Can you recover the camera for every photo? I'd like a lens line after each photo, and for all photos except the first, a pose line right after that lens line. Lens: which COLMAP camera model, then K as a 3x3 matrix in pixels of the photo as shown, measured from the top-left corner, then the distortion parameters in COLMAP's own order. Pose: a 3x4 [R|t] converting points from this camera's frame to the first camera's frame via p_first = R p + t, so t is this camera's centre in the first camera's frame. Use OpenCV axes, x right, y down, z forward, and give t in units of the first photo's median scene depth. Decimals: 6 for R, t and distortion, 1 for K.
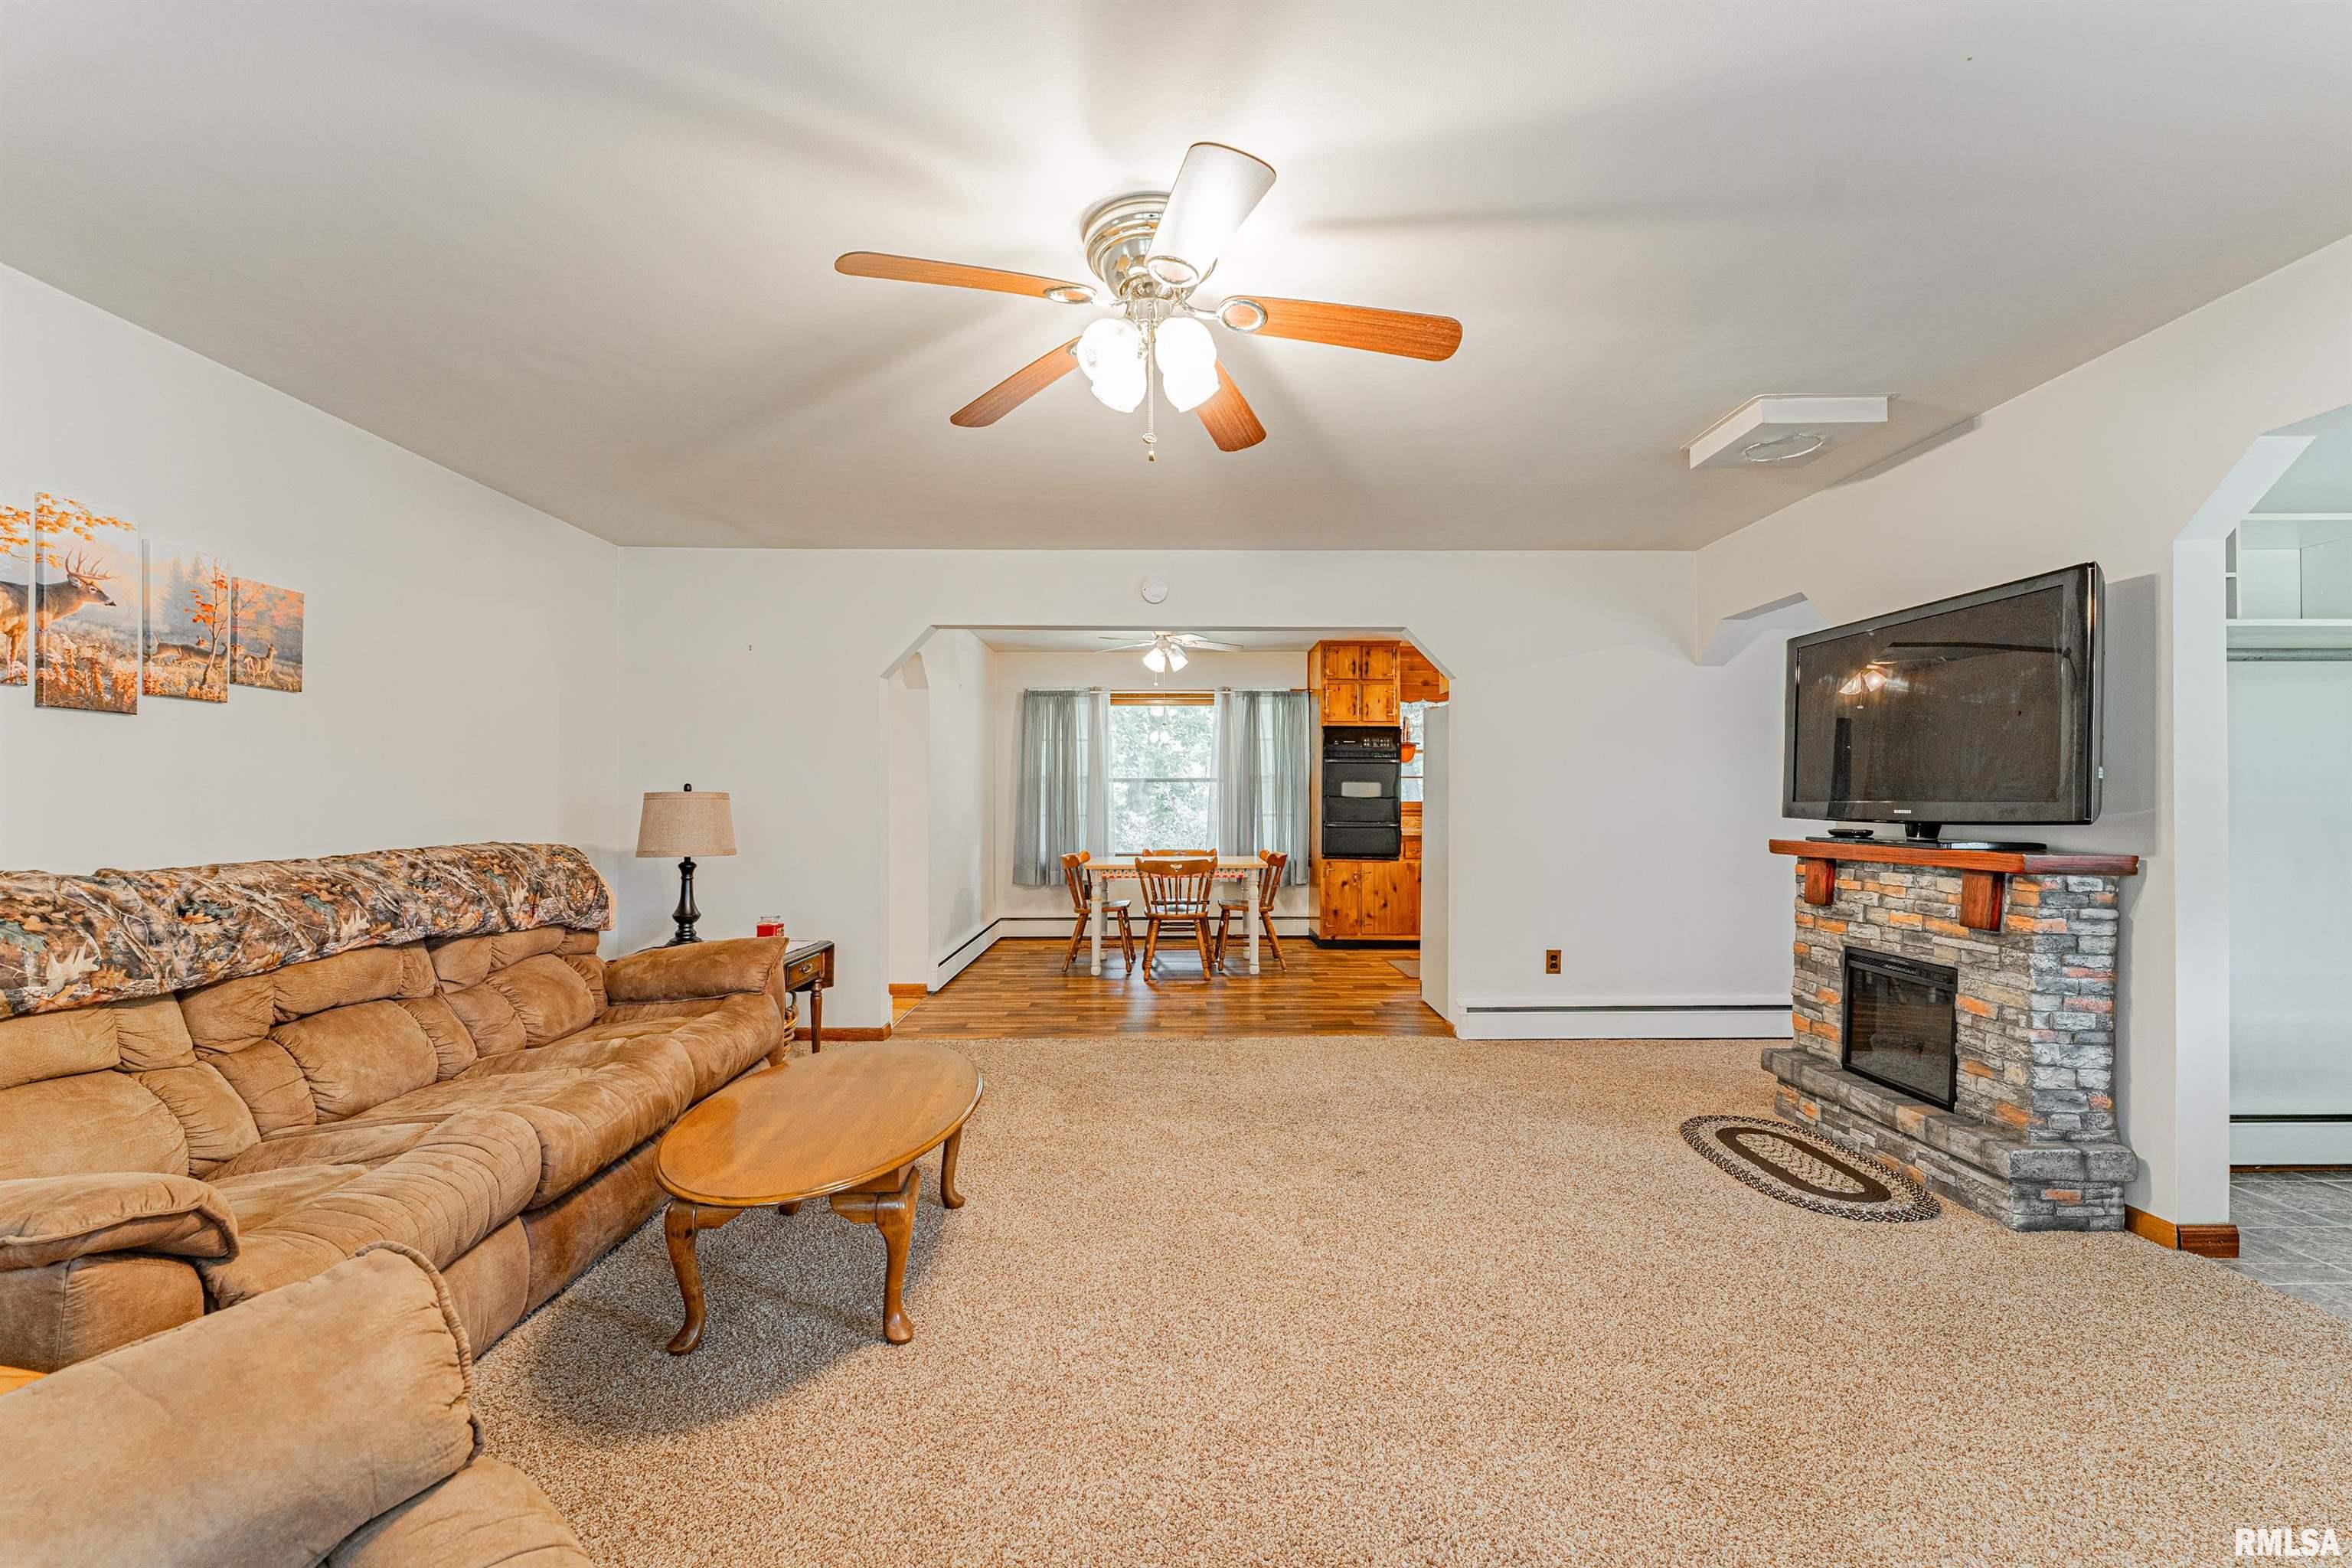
lens RADIAL K [[955.6, 0, 1180.0], [0, 955.6, 796.1], [0, 0, 1]] dist [0.002770, -0.000774]
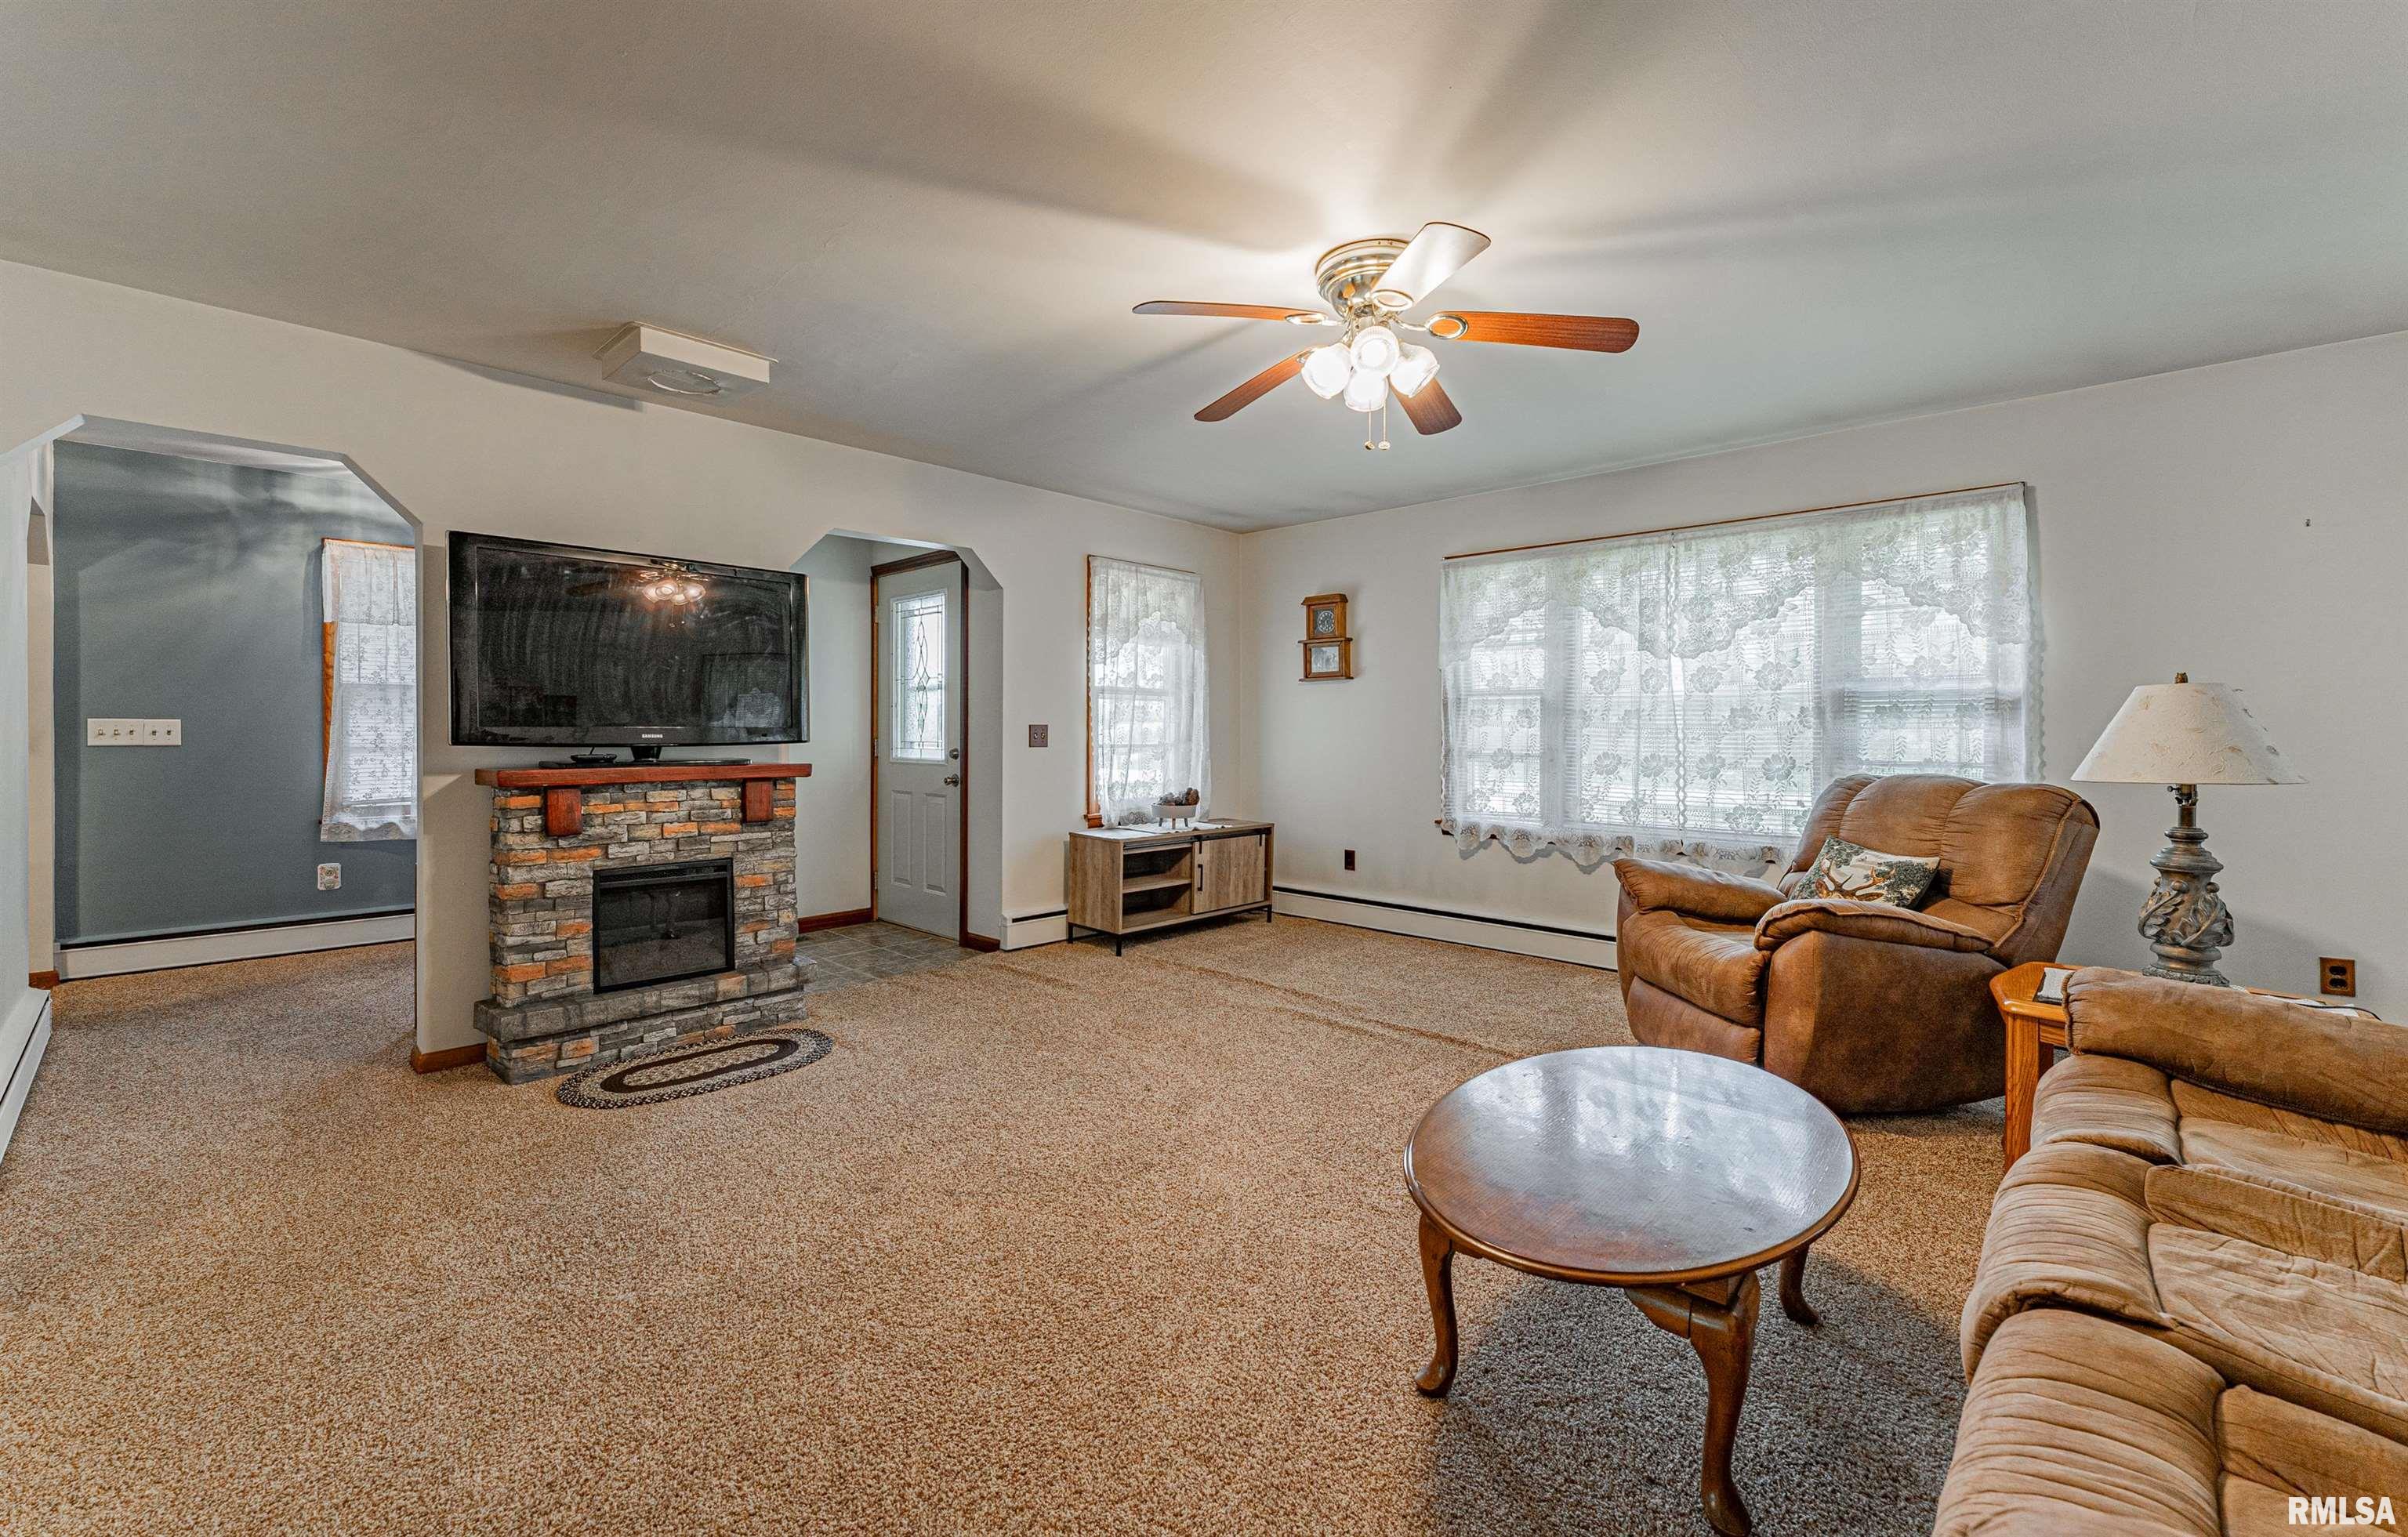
lens RADIAL K [[977.8, 0, 1191.2], [0, 977.8, 739.1], [0, 0, 1]] dist [0.003017, 0.000054]
pose [[-0.710382, -0.010648, 0.703736, -0.453950], [-0.008301, 0.999943, 0.006750, 0.006115], [-0.703767, -0.001047, -0.710430, 1.243954]]
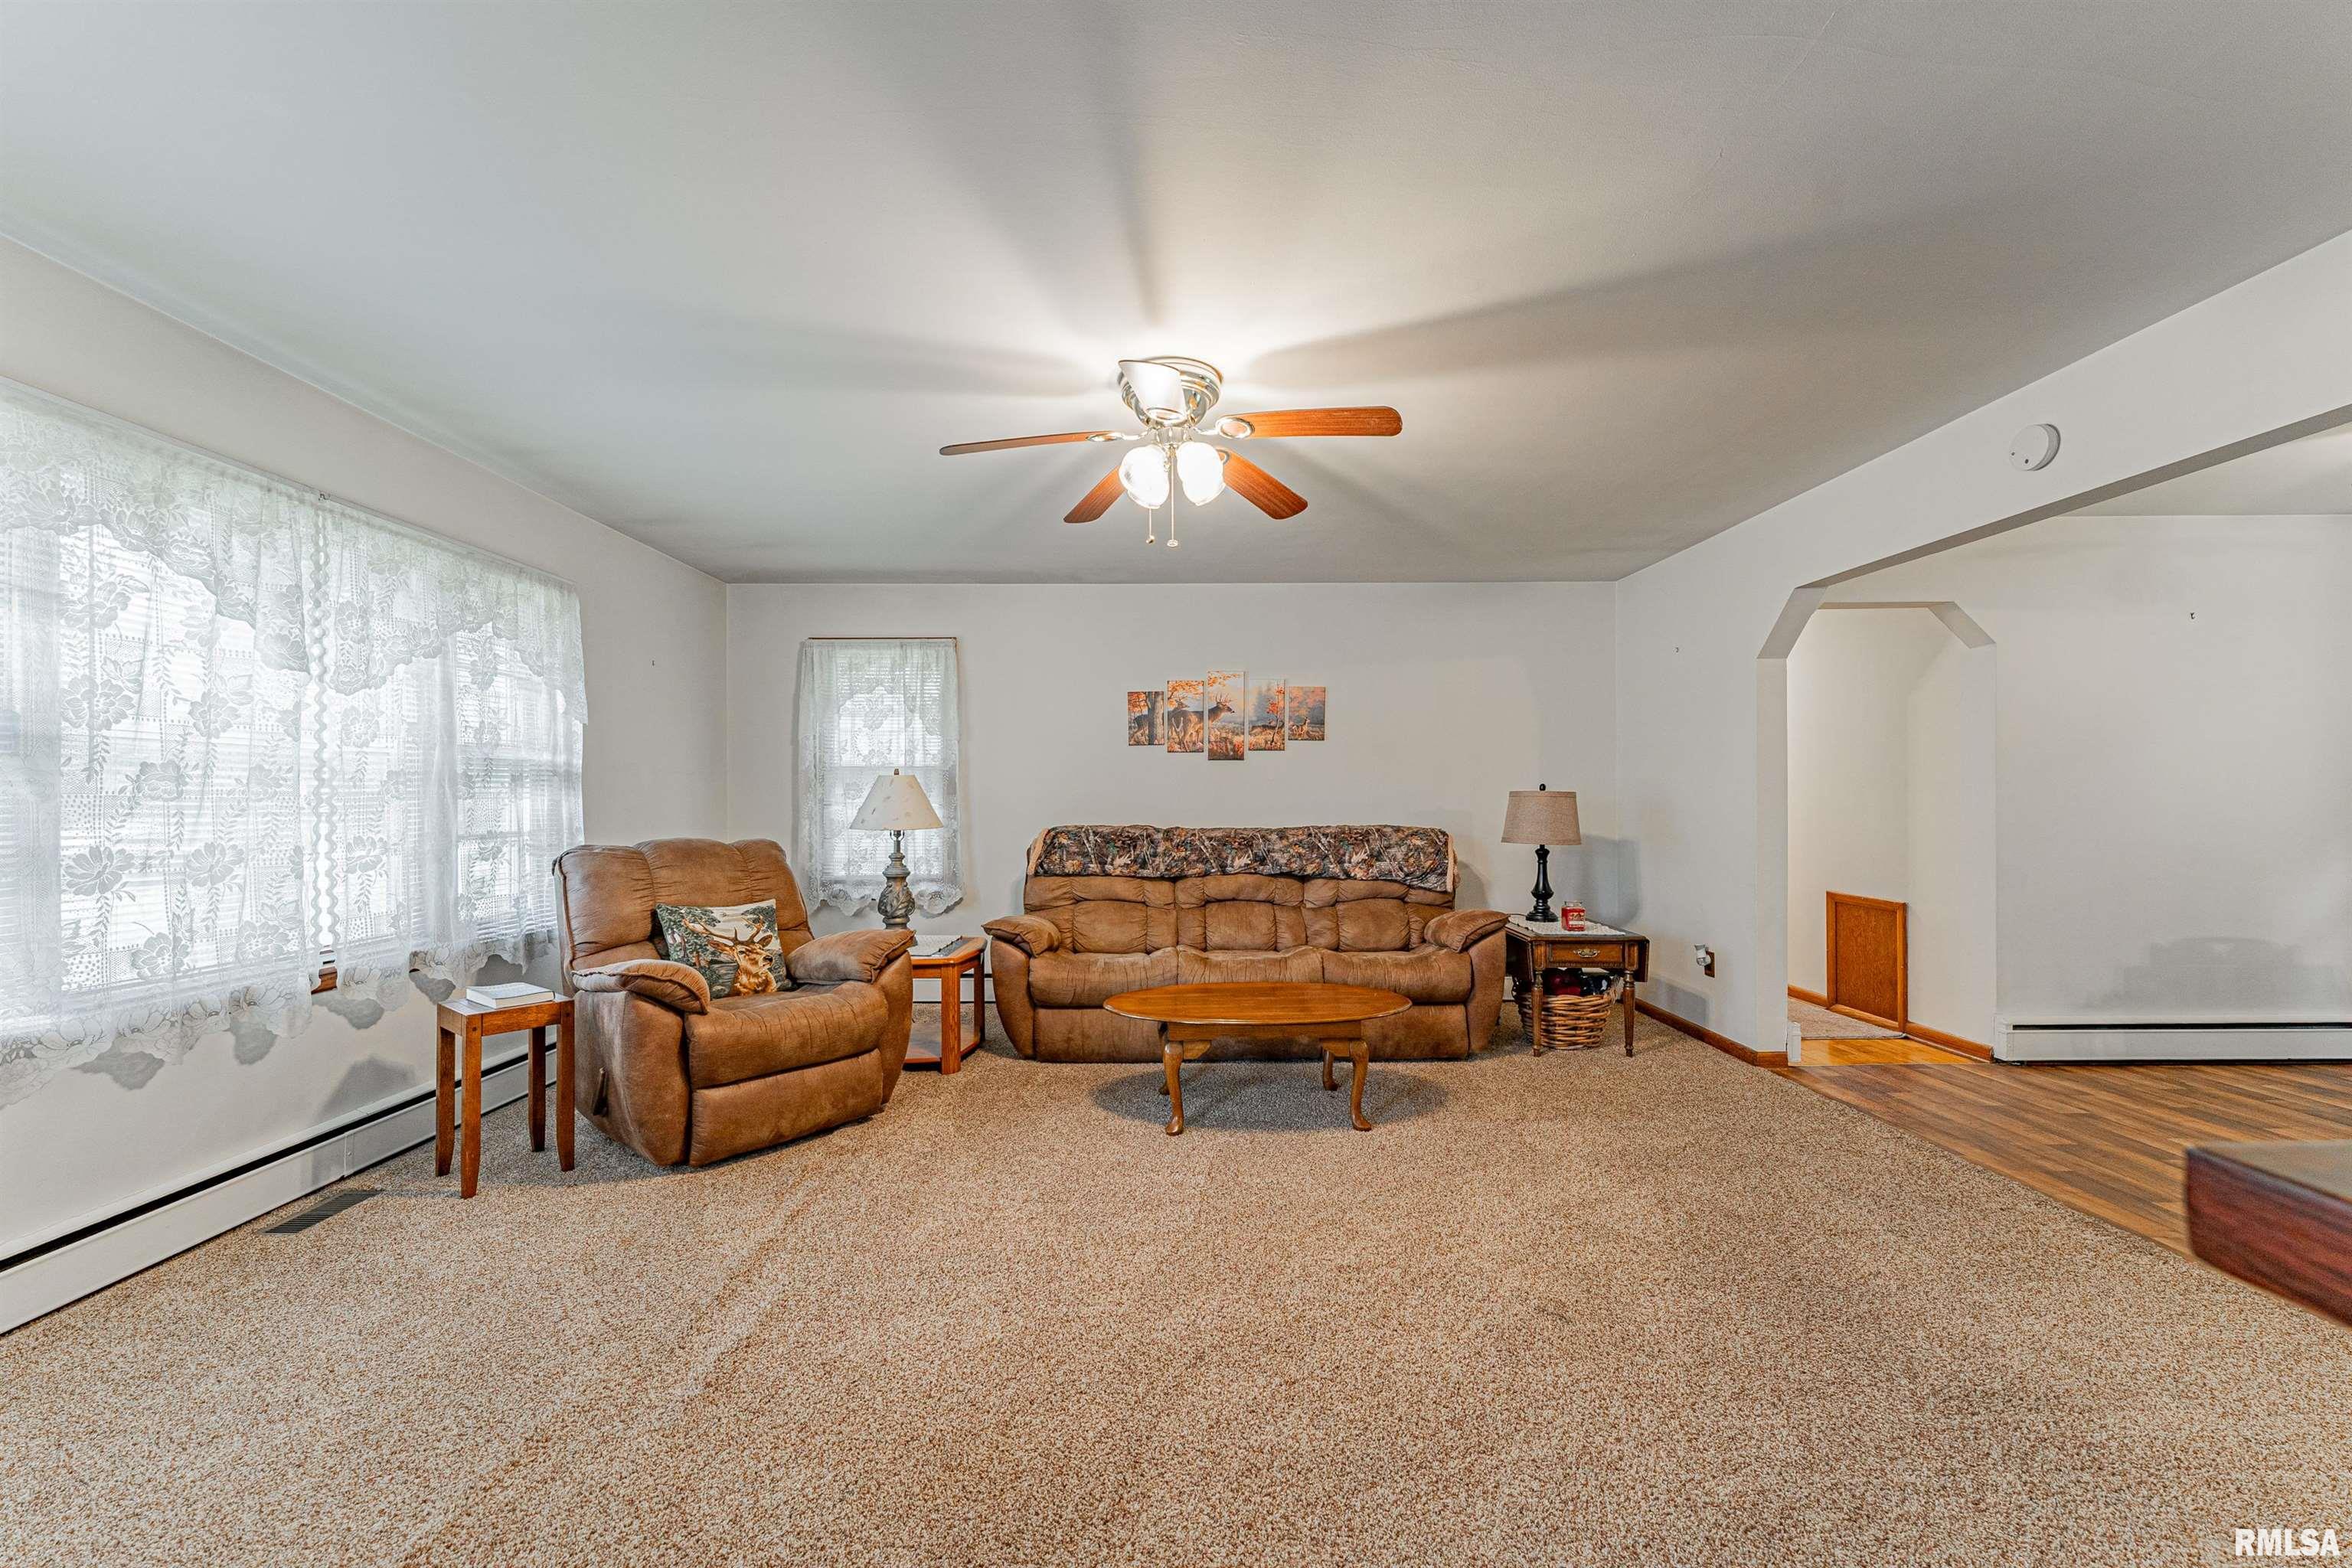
lens RADIAL K [[955.6, 0, 1162.6], [0, 955.6, 785.9], [0, 0, 1]] dist [0.002770, -0.000774]
pose [[-0.028163, -0.009595, -0.999557, 0.786856], [0.007494, 0.999924, -0.009810, -0.002870], [0.999575, -0.007767, -0.028089, 0.611633]]
